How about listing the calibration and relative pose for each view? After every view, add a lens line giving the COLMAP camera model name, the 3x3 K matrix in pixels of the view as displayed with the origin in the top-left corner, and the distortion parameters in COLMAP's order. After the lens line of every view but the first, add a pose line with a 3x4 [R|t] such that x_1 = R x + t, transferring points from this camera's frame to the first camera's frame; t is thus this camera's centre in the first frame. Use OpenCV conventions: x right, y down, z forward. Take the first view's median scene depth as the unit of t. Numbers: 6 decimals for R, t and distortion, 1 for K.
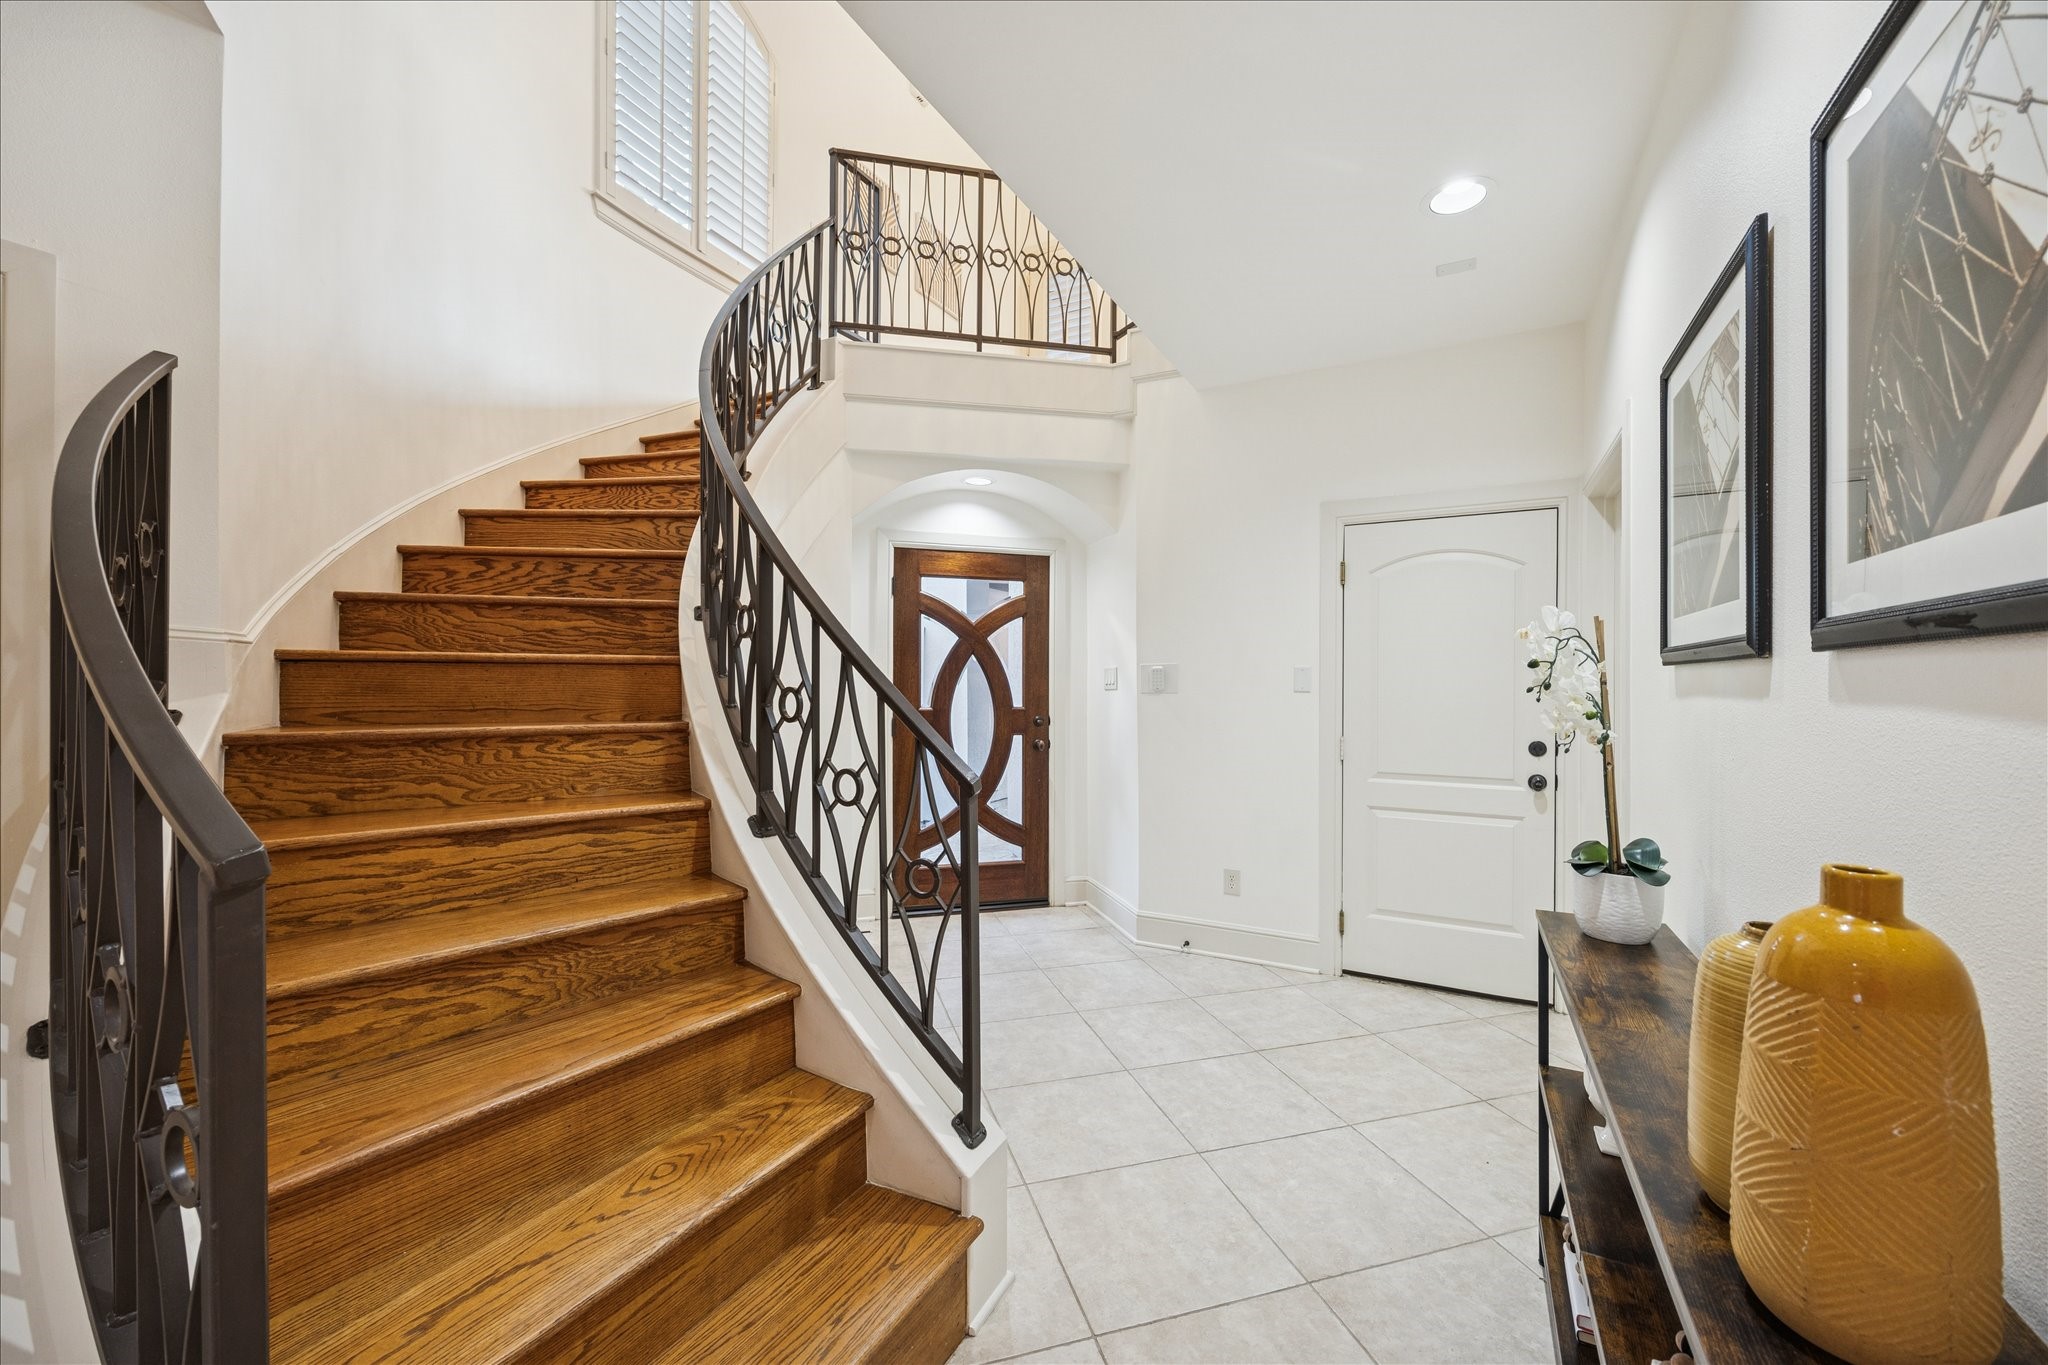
lens RADIAL K [[796.7, 0, 1039.3], [0, 796.7, 687.8], [0, 0, 1]] dist [0.000106, -0.001230]
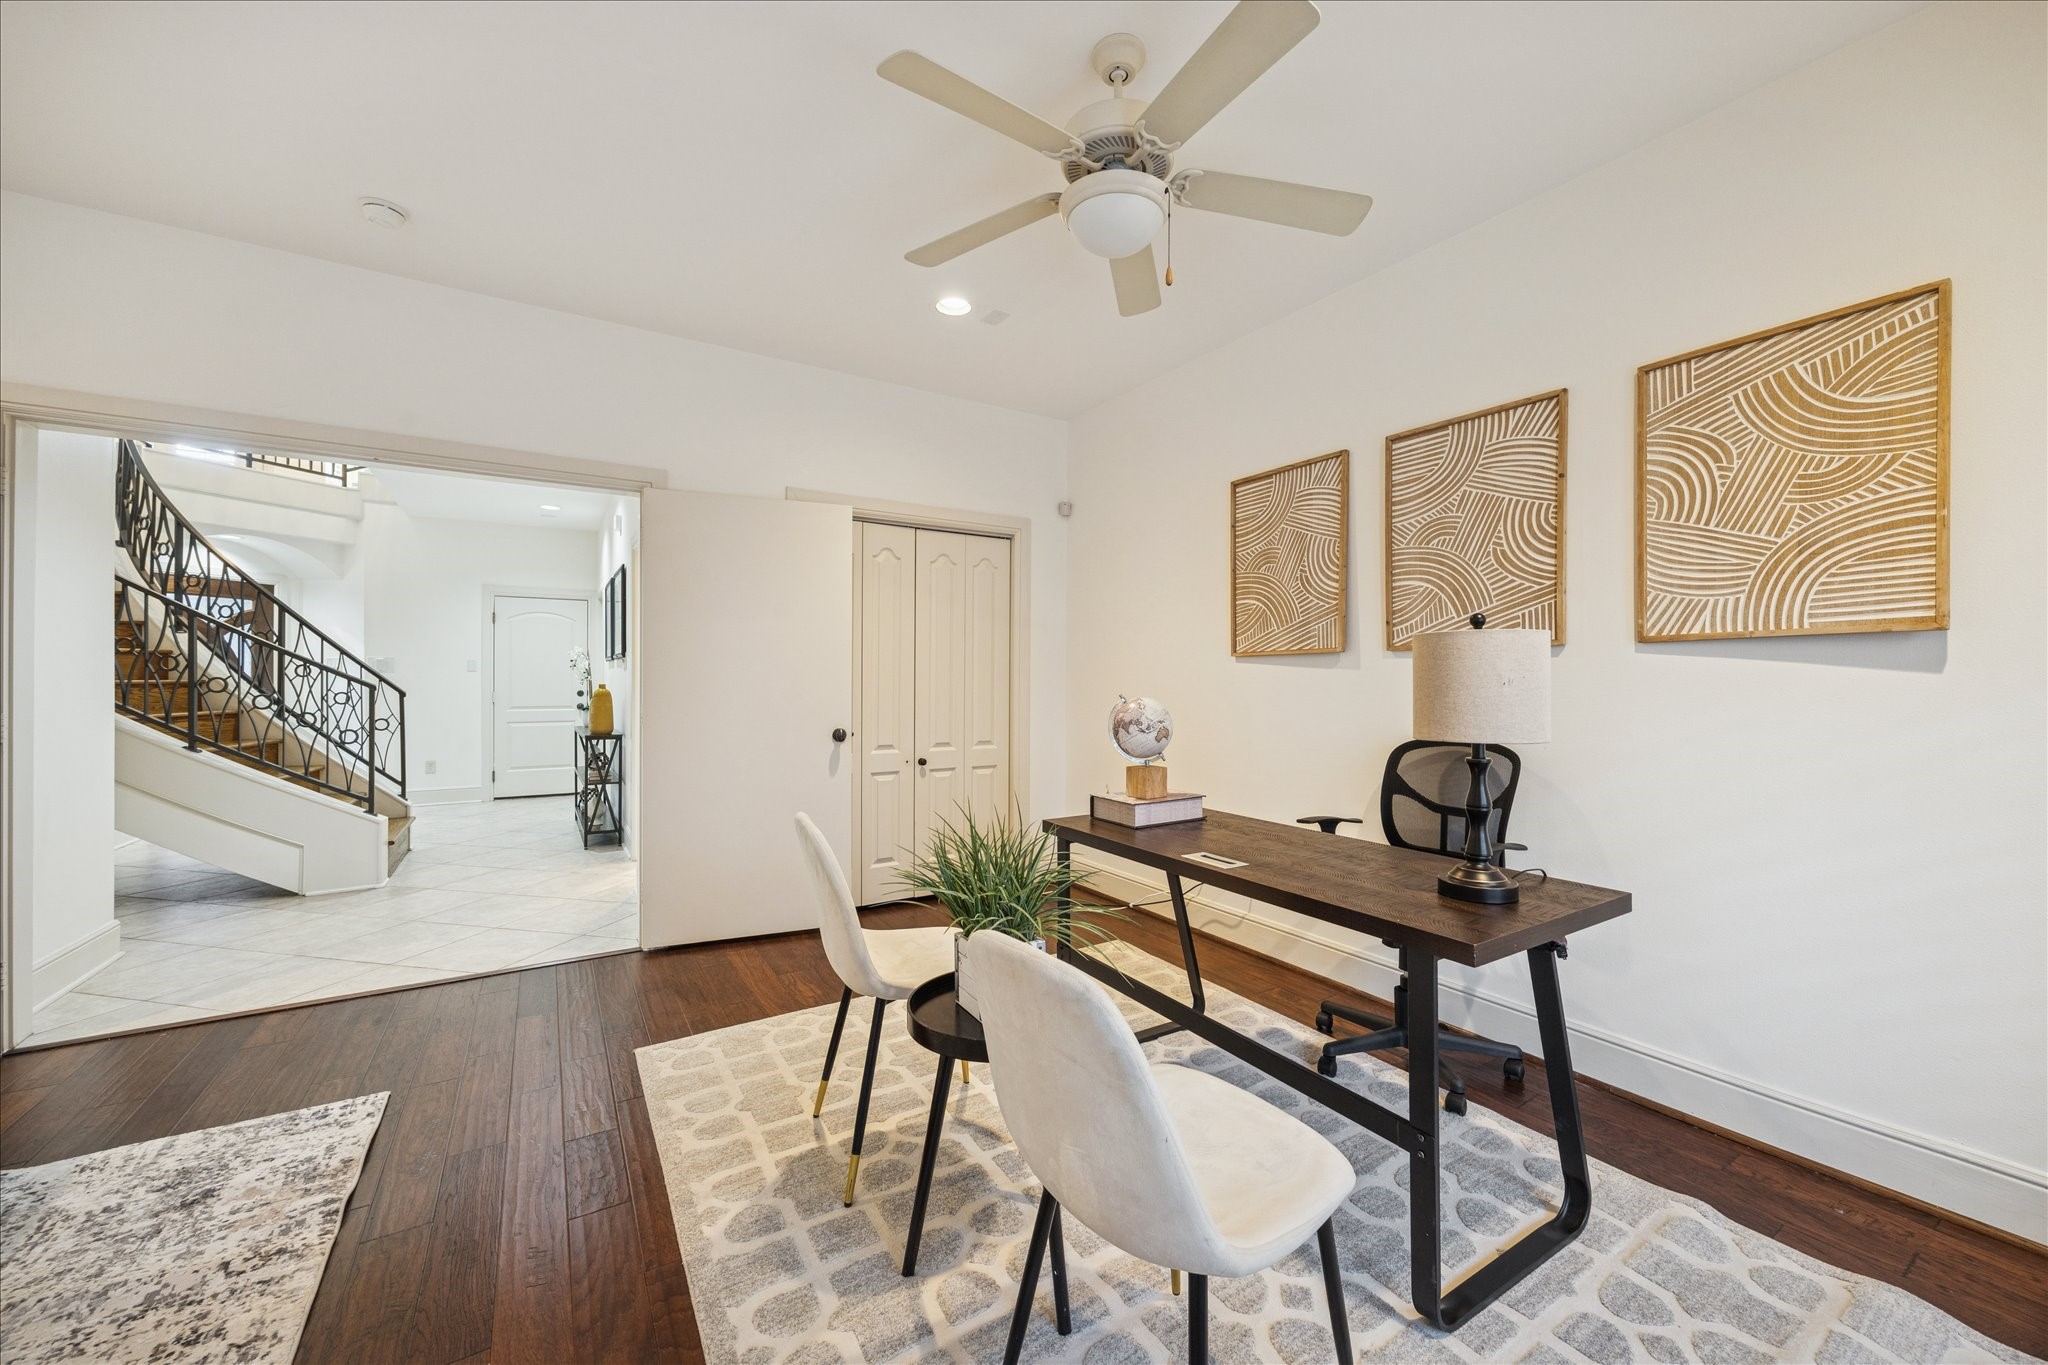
lens RADIAL K [[796.7, 0, 1041.2], [0, 796.7, 683.5], [0, 0, 1]] dist [0.000106, -0.001230]
pose [[0.492217, -0.006512, 0.870448, -0.693962], [0.005141, 0.999976, 0.004574, 0.032232], [-0.870457, 0.002224, 0.492239, -1.229734]]
